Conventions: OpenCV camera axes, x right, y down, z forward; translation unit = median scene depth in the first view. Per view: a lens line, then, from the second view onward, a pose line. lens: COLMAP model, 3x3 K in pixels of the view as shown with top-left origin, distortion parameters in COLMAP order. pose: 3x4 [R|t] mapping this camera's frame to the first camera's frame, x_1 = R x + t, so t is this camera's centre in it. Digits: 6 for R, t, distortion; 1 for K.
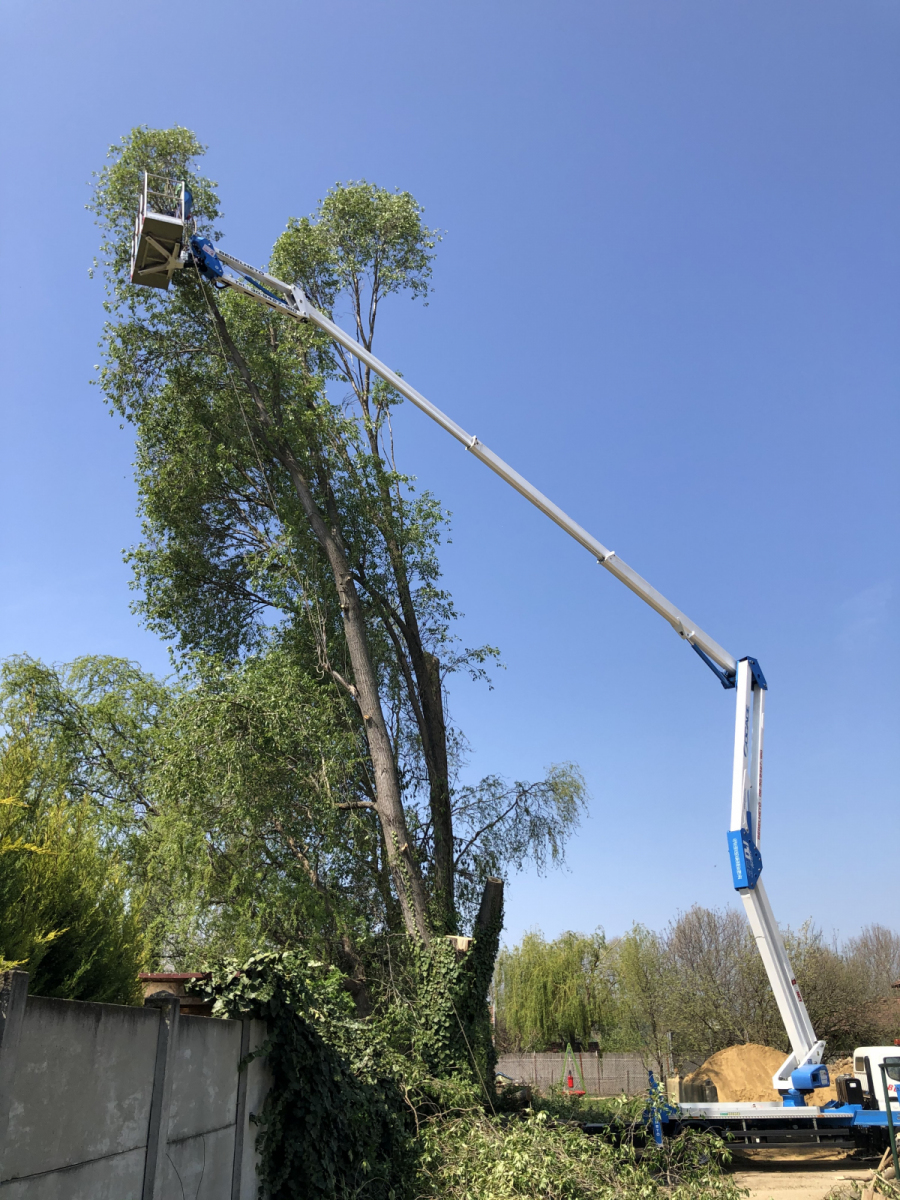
lens RADIAL K [[902.9, 0, 410.3], [0, 902.9, 599.5], [0, 0, 1]] dist [0.061036, 0.007060]
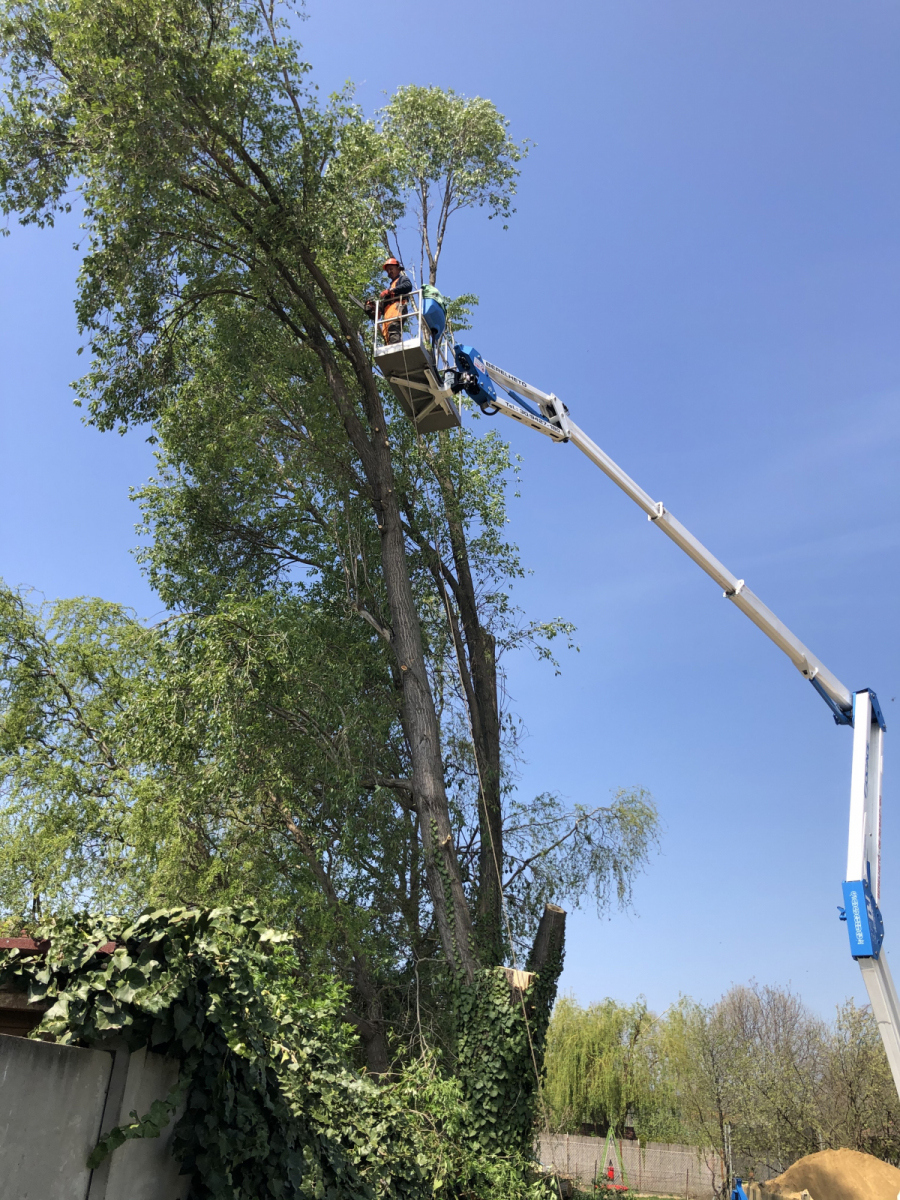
lens RADIAL K [[902.9, 0, 410.3], [0, 902.9, 599.5], [0, 0, 1]] dist [0.061036, 0.007060]
pose [[0.996867, 0.062582, -0.048361, -0.009602], [-0.065034, 0.996584, -0.050904, 0.090663], [0.045011, 0.053890, 0.997532, 0.195546]]
